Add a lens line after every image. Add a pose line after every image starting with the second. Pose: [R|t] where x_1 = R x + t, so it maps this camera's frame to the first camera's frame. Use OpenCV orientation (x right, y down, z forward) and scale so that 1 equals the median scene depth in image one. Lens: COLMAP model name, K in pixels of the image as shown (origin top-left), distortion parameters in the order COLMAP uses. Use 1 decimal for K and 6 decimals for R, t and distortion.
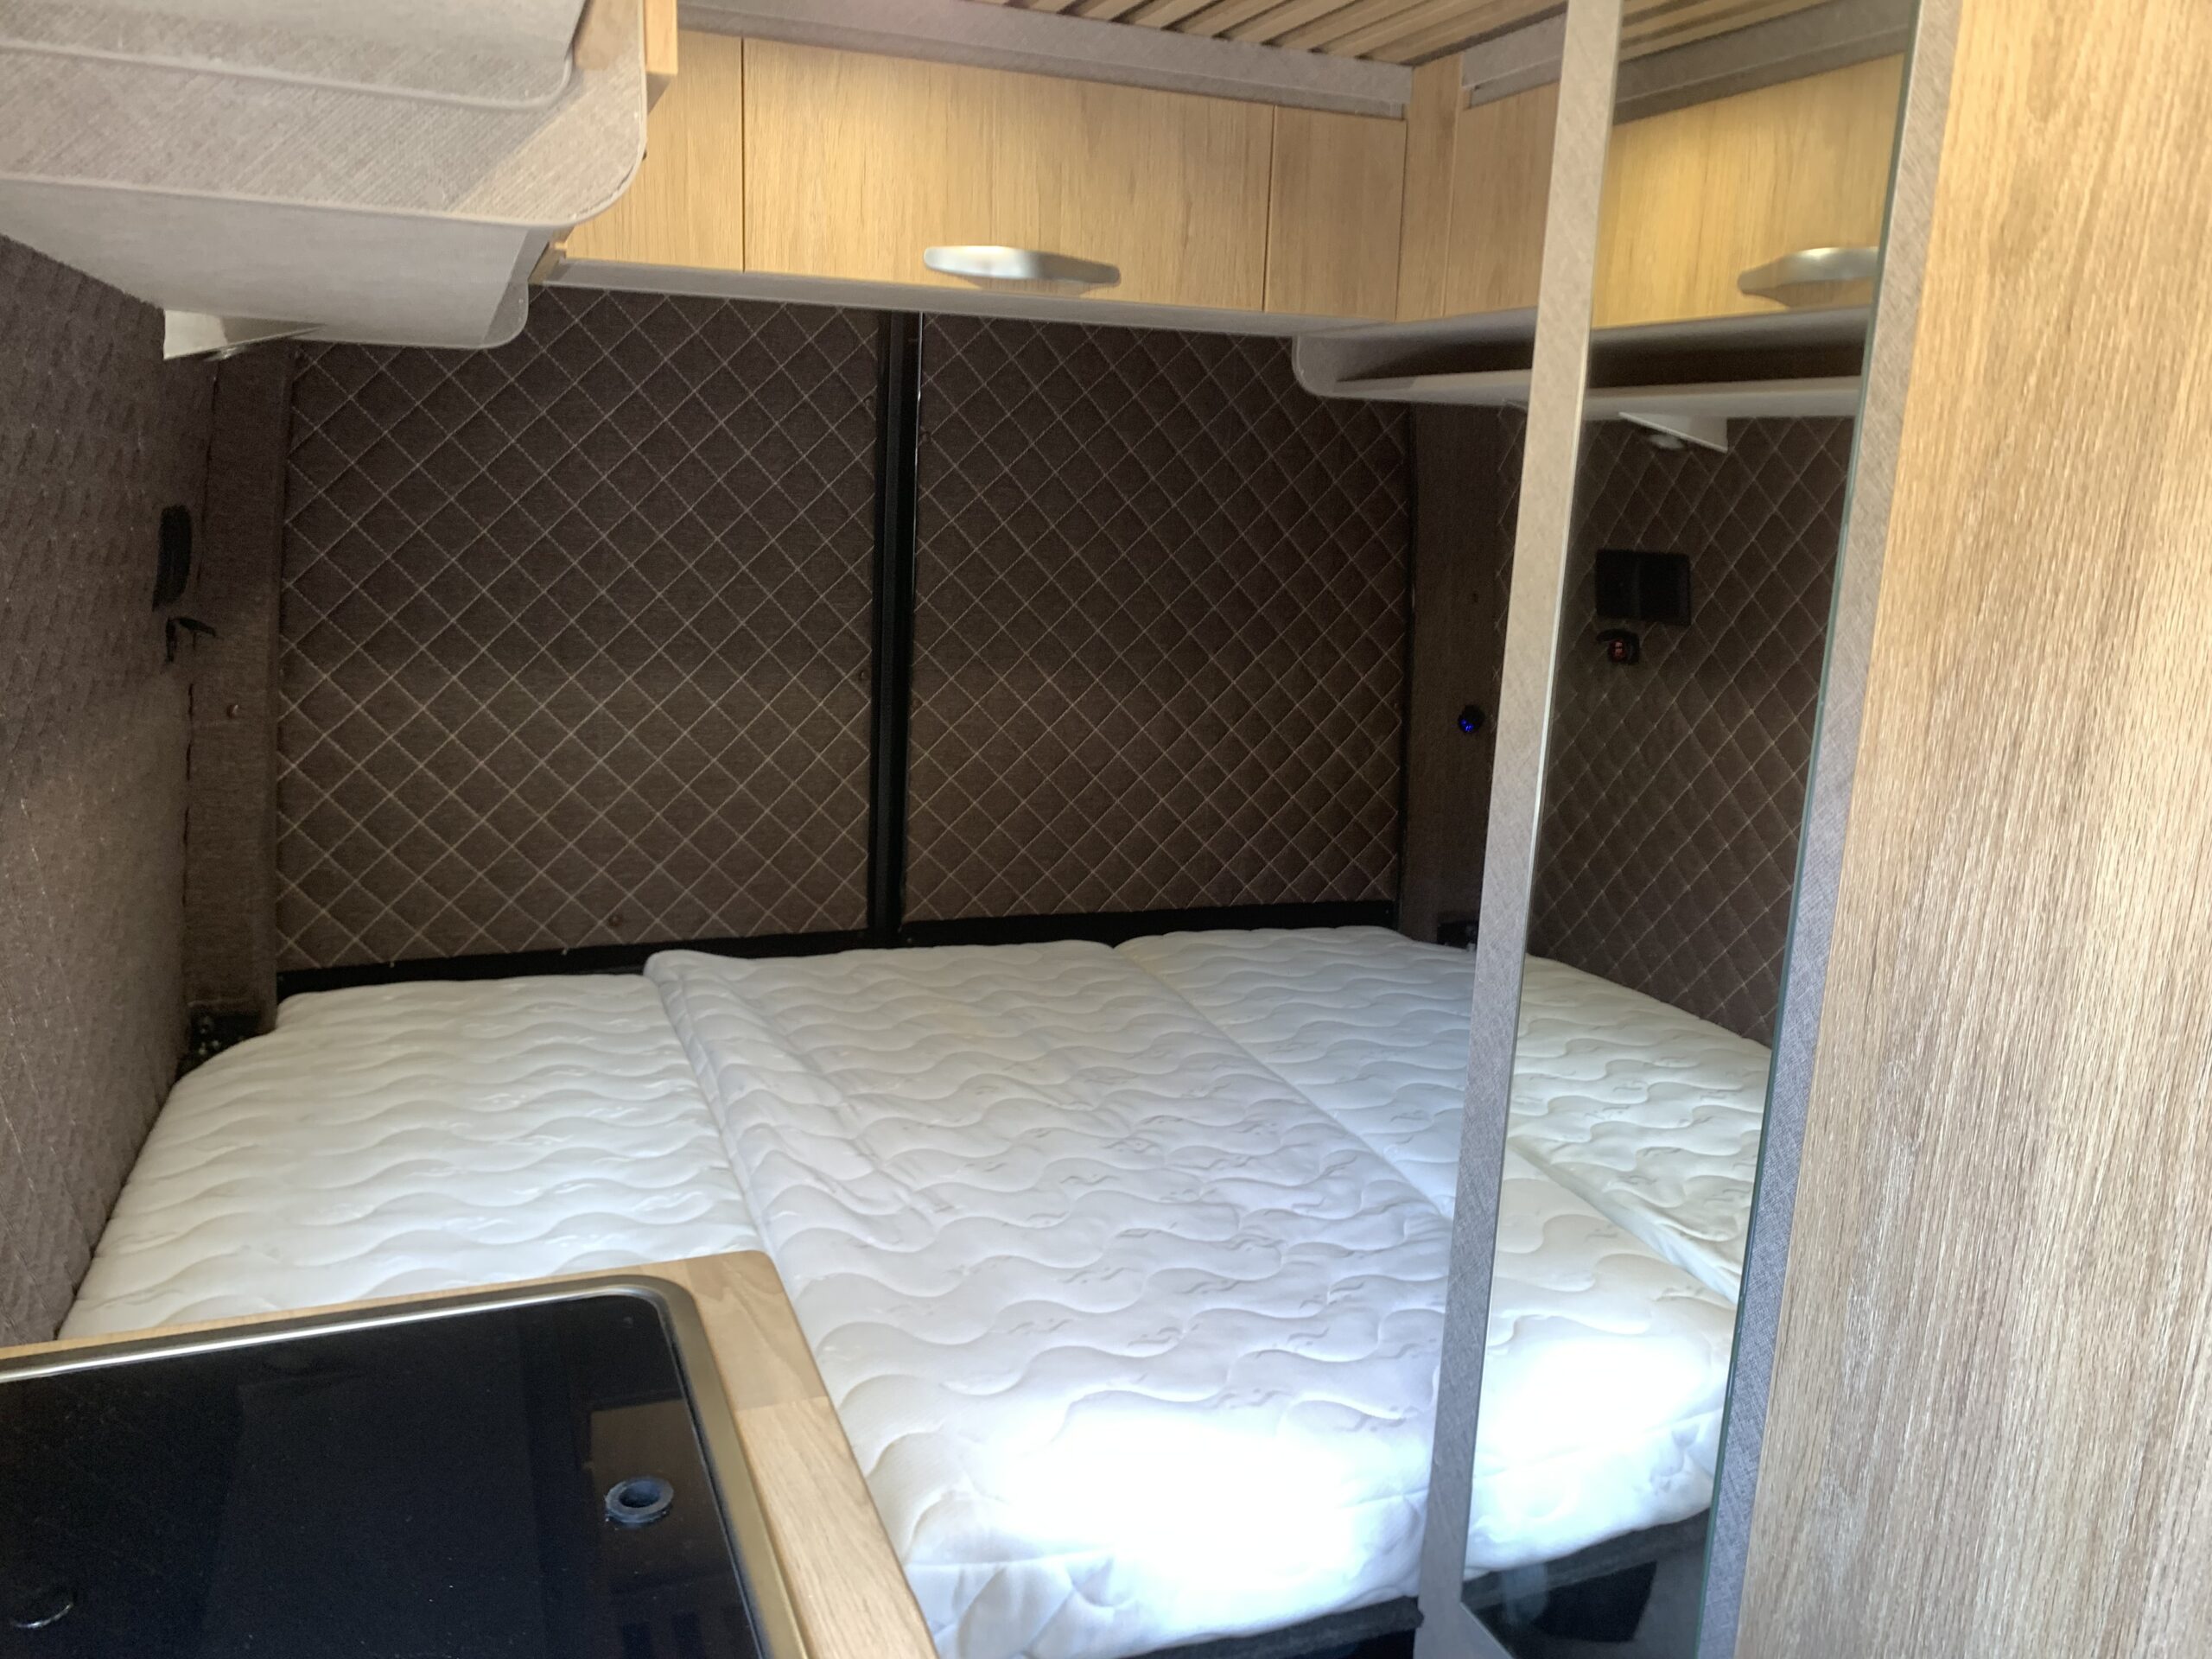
lens RADIAL K [[1716.4, 0, 1106.0], [0, 1716.4, 829.5], [0, 0, 1]] dist [0.030369, -0.039357]
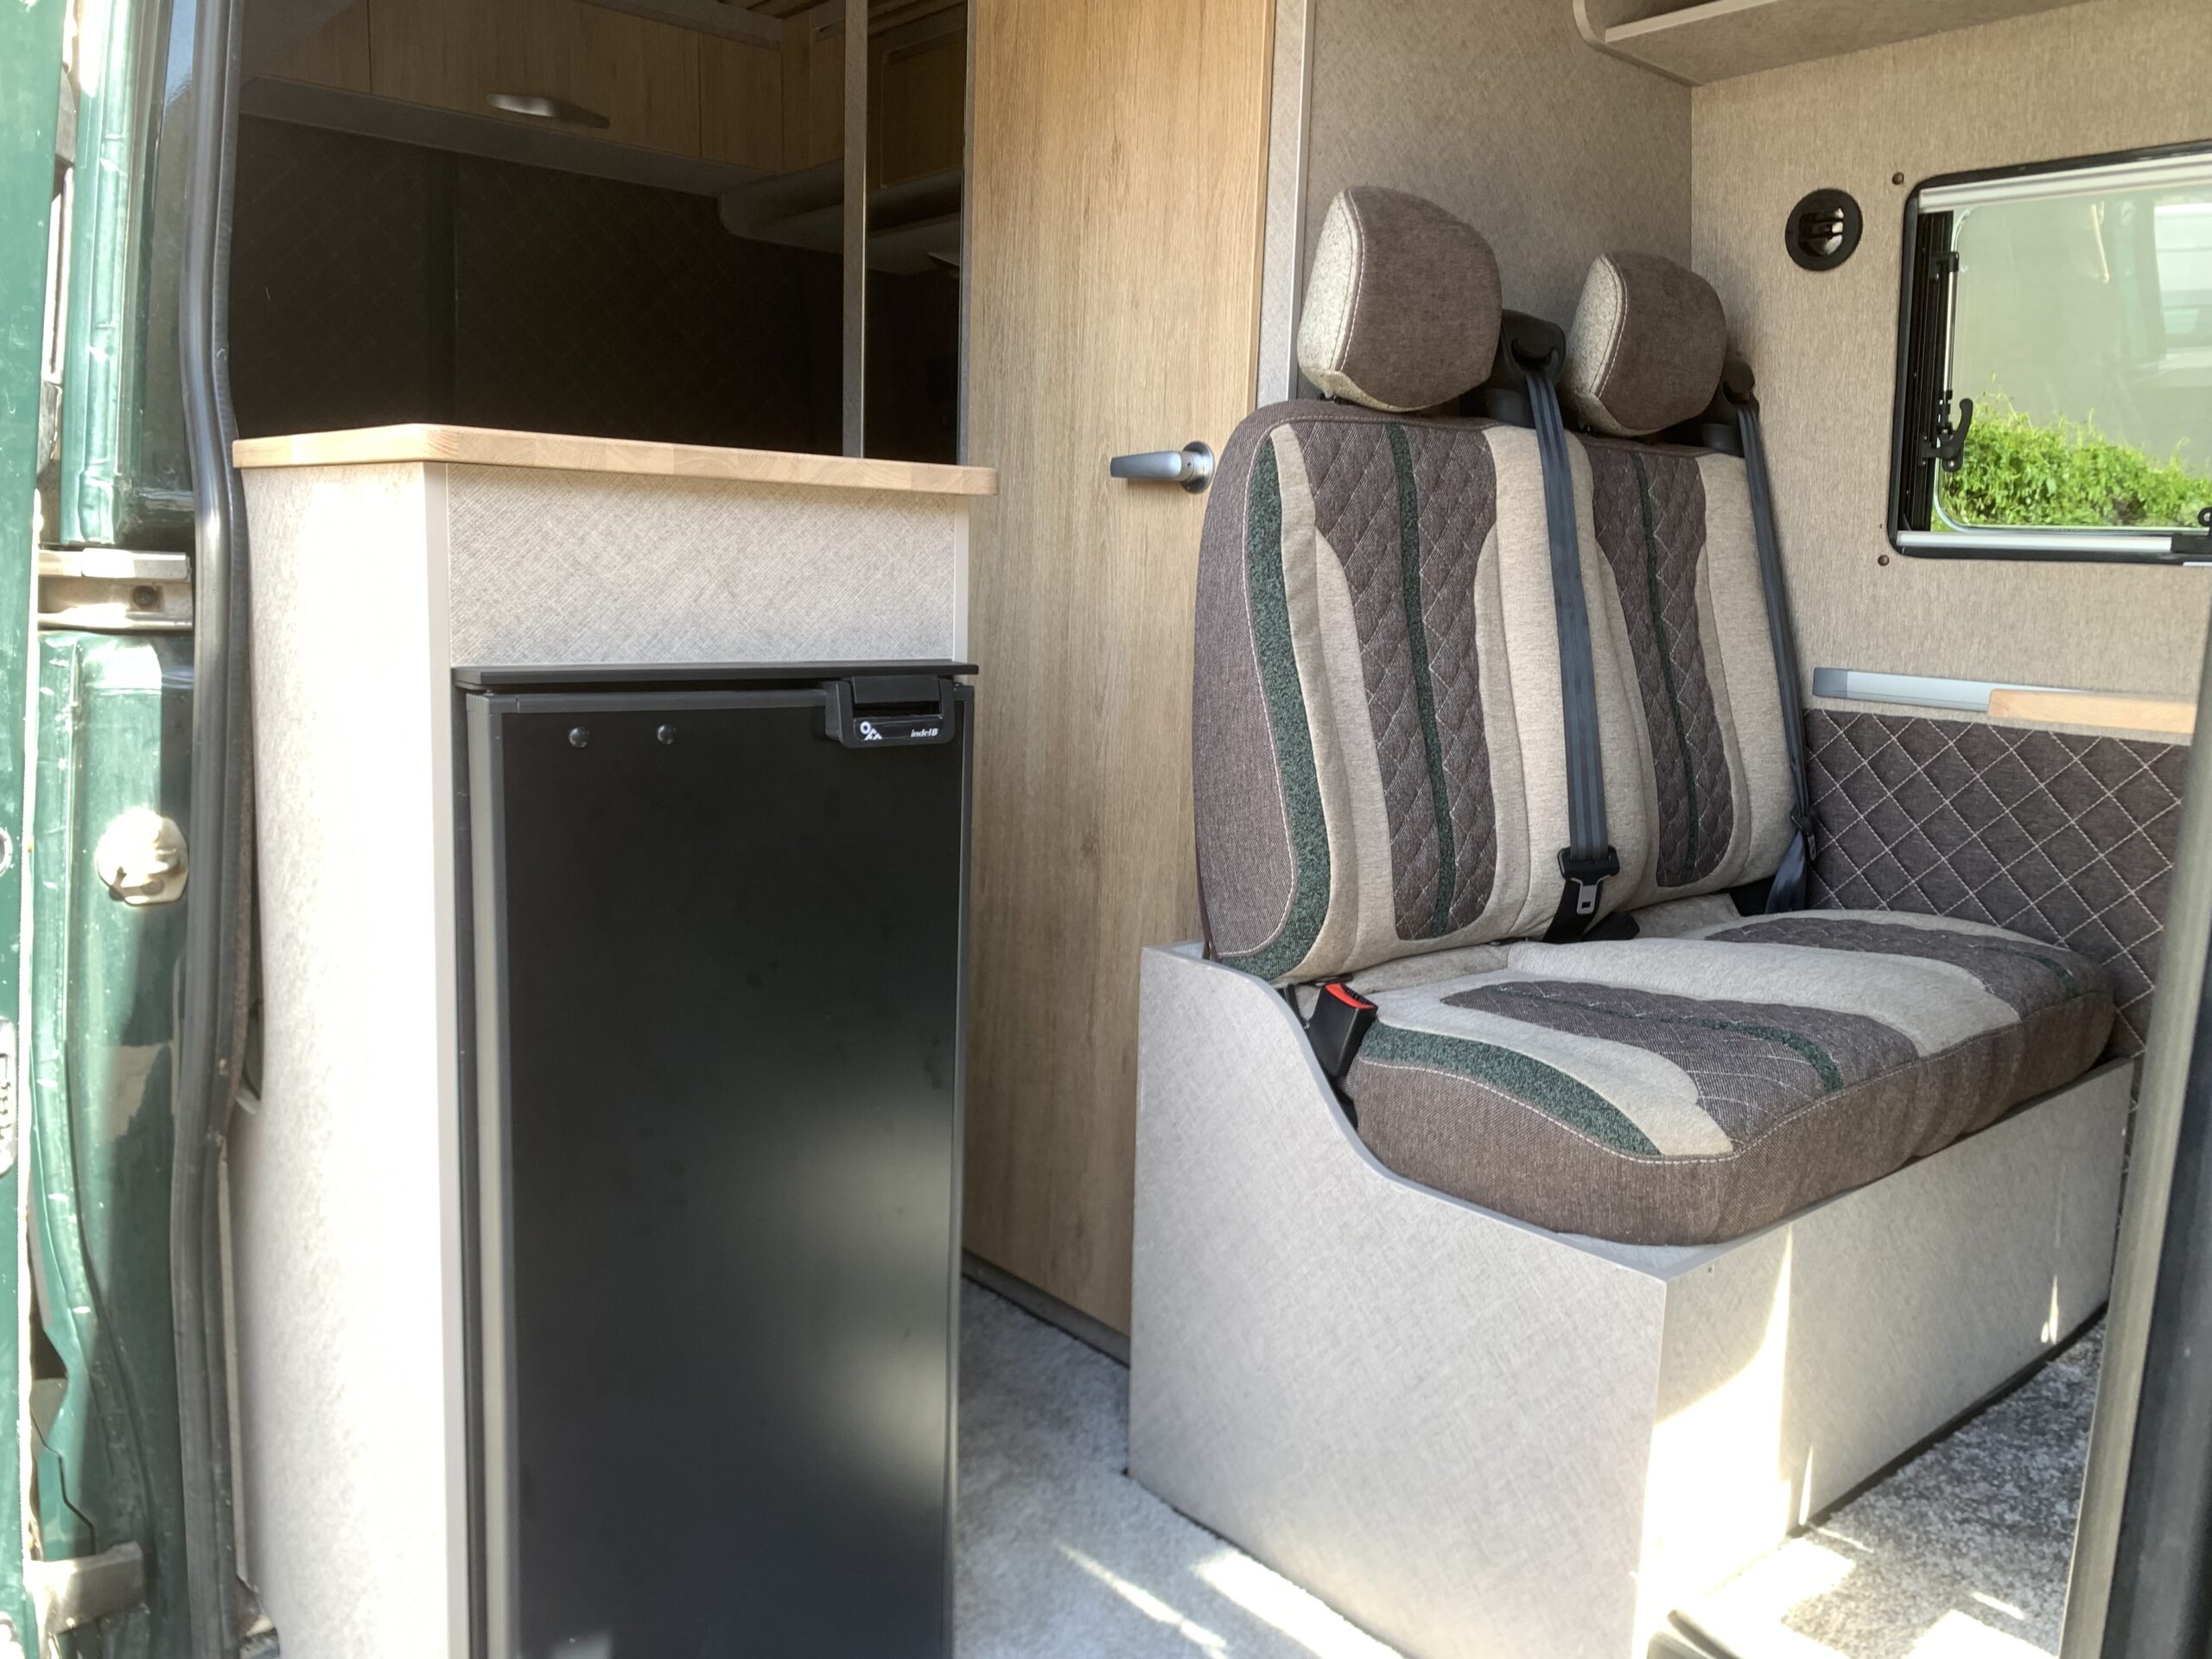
lens RADIAL K [[1716.4, 0, 1106.0], [0, 1716.4, 829.5], [0, 0, 1]] dist [0.030369, -0.039357]
pose [[0.944487, -0.059629, 0.323092, -0.266901], [0.074056, 0.996723, -0.032531, 0.985819], [-0.320094, 0.054652, 0.945808, -1.499678]]
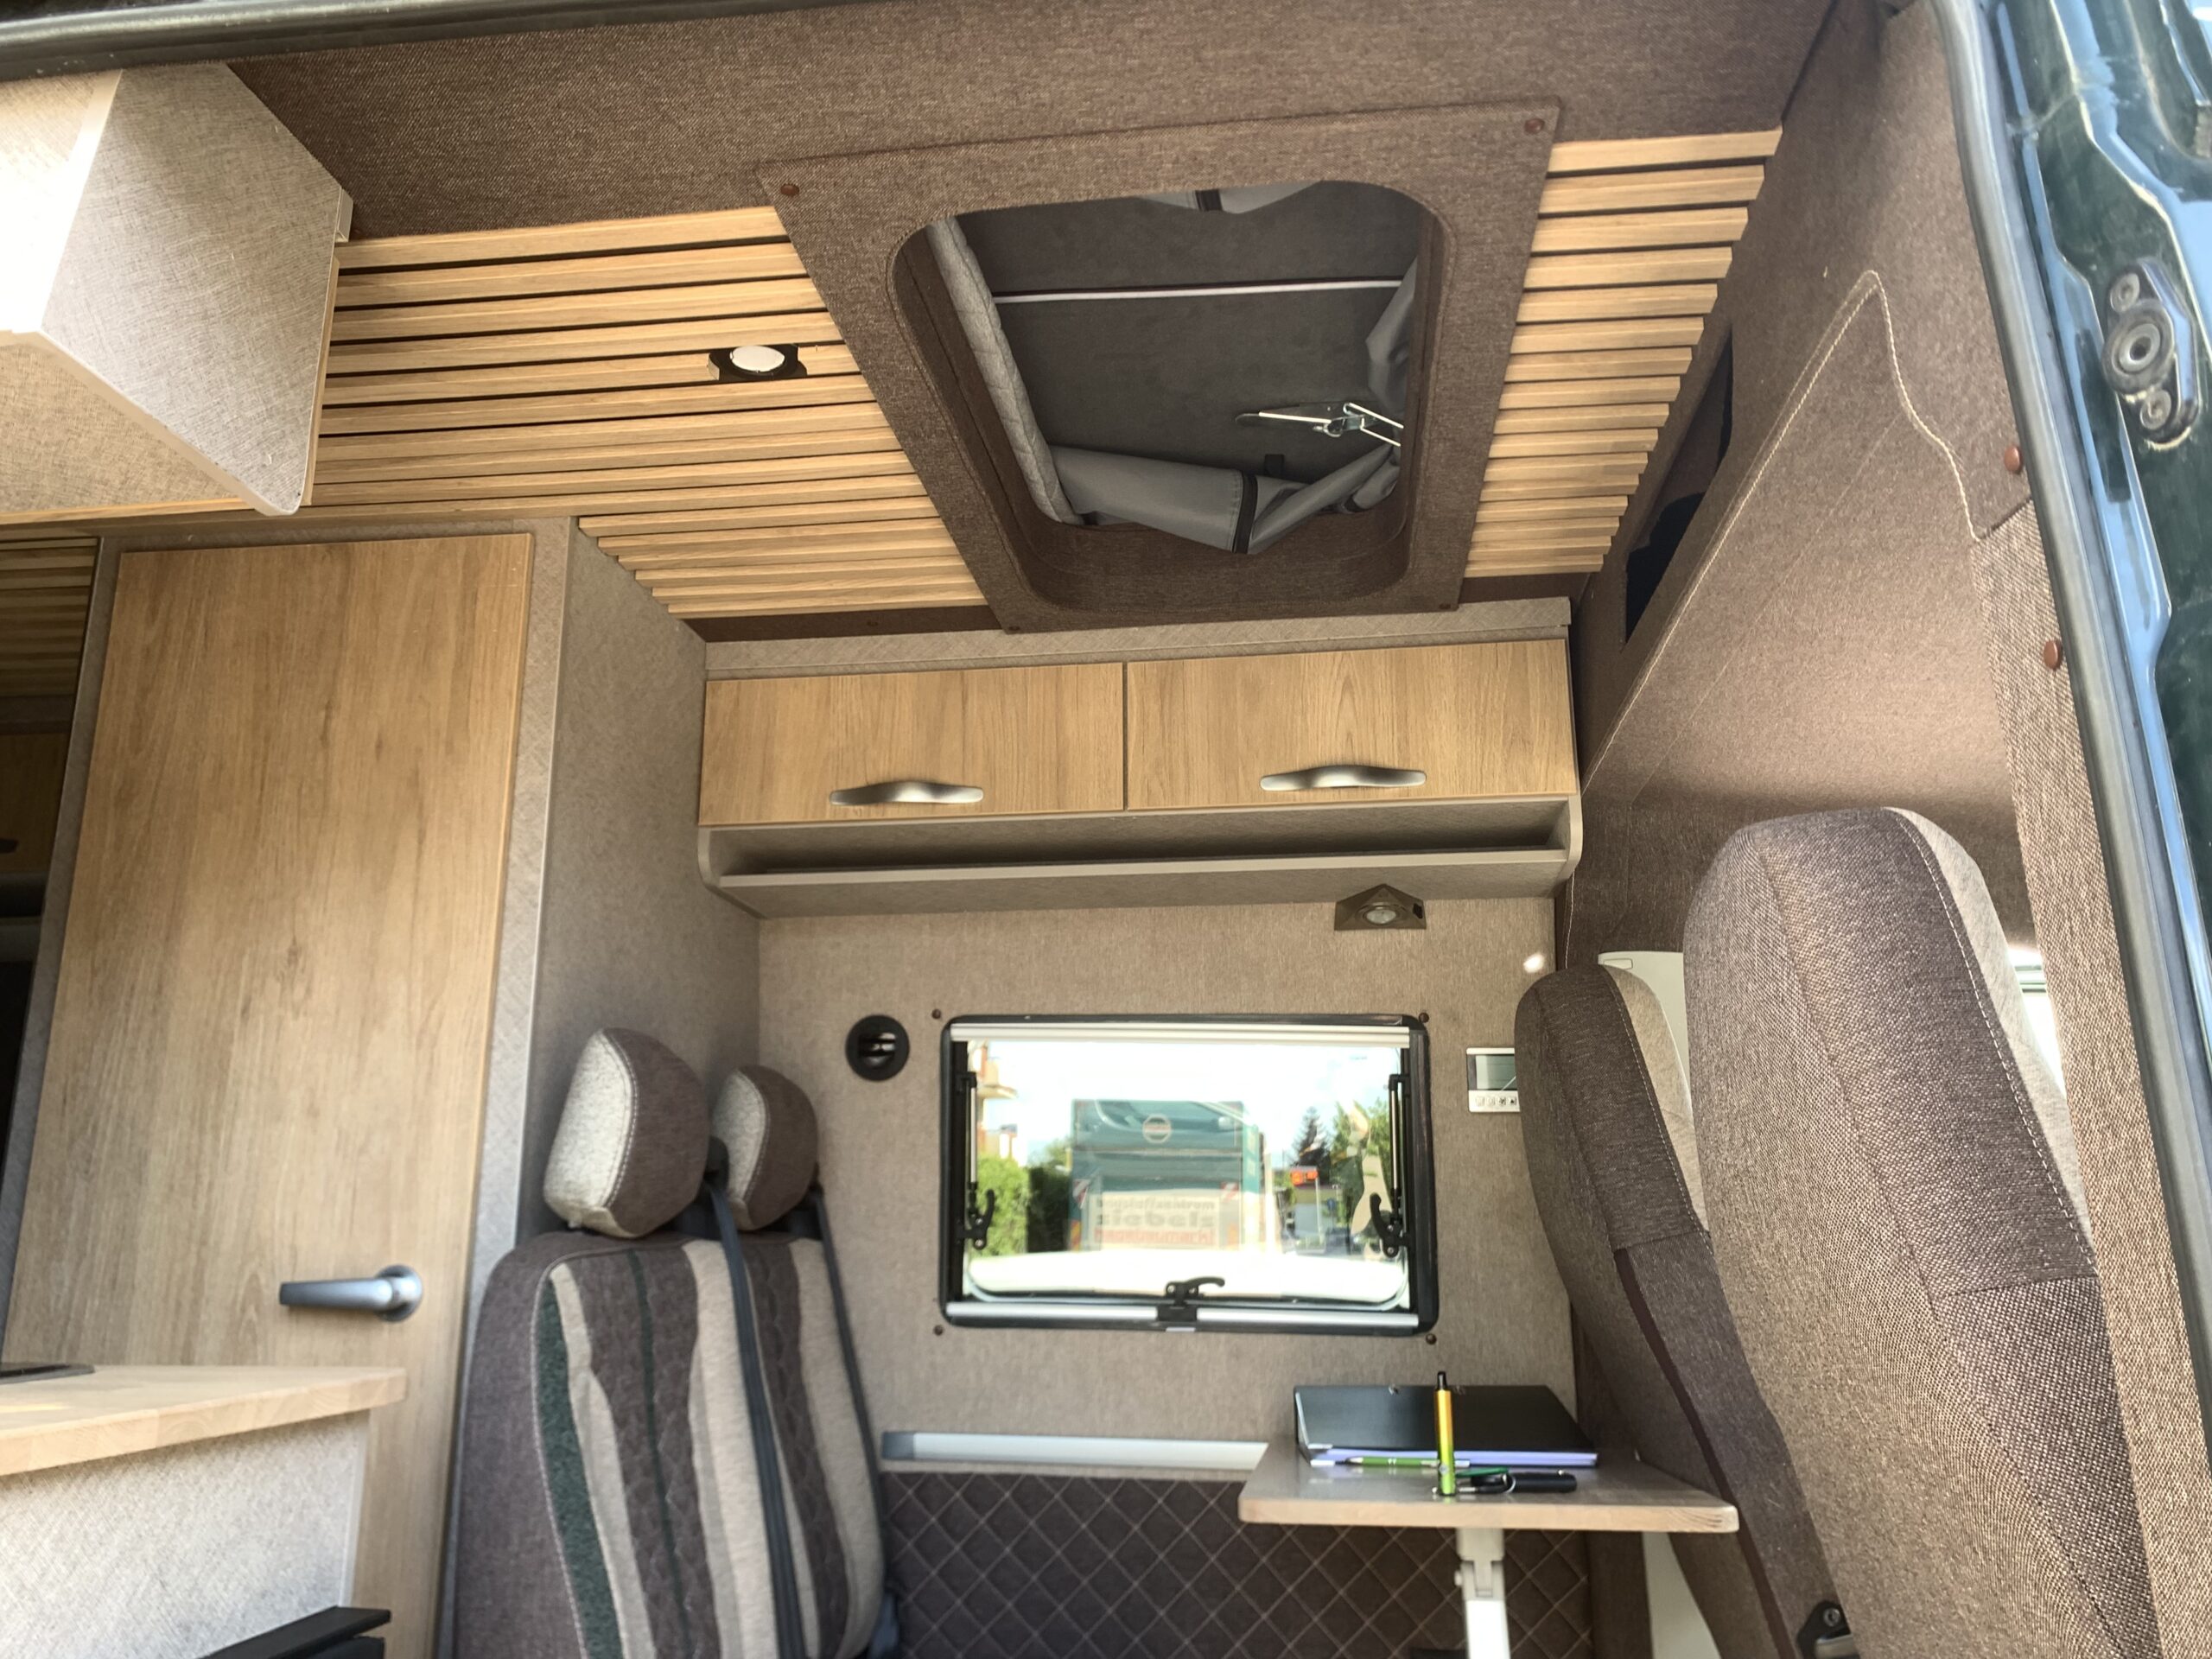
lens RADIAL K [[1741.2, 0, 1103.2], [0, 1741.2, 867.1], [0, 0, 1]] dist [0.002798, 0.051950]
pose [[0.507518, 0.148446, 0.848758, -0.858564], [0.195694, 0.939447, -0.281323, 0.715258], [-0.839124, 0.308873, 0.447736, -1.248810]]
